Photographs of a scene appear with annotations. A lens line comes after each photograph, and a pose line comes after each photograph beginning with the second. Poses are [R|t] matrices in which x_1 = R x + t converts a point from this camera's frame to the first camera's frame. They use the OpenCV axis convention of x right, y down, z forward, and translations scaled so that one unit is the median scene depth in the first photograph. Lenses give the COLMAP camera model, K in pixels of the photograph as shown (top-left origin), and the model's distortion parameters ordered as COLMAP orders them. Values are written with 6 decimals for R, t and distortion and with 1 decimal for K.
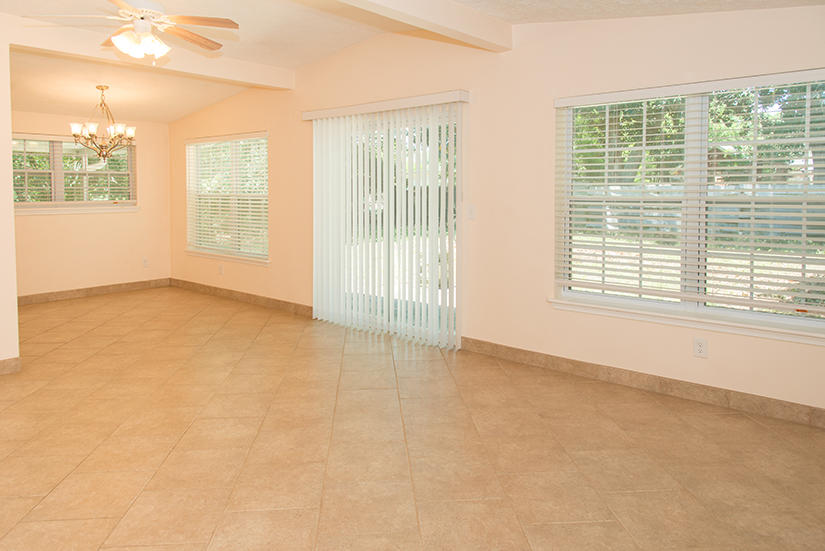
lens RADIAL K [[570.4, 0, 412.5], [0, 570.4, 275.5], [0, 0, 1]] dist [0.001176, -0.001566]
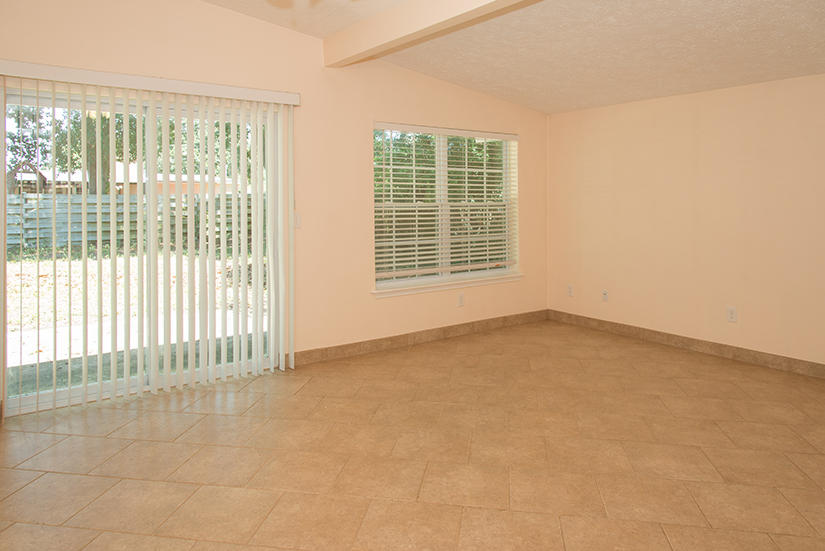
lens RADIAL K [[570.4, 0, 412.5], [0, 570.4, 275.5], [0, 0, 1]] dist [0.001176, -0.001566]
pose [[0.226960, -0.127541, 0.965517, -1.116647], [0.143402, 0.984958, 0.096400, -0.118737], [-0.963289, 0.116578, 0.241835, 0.827698]]
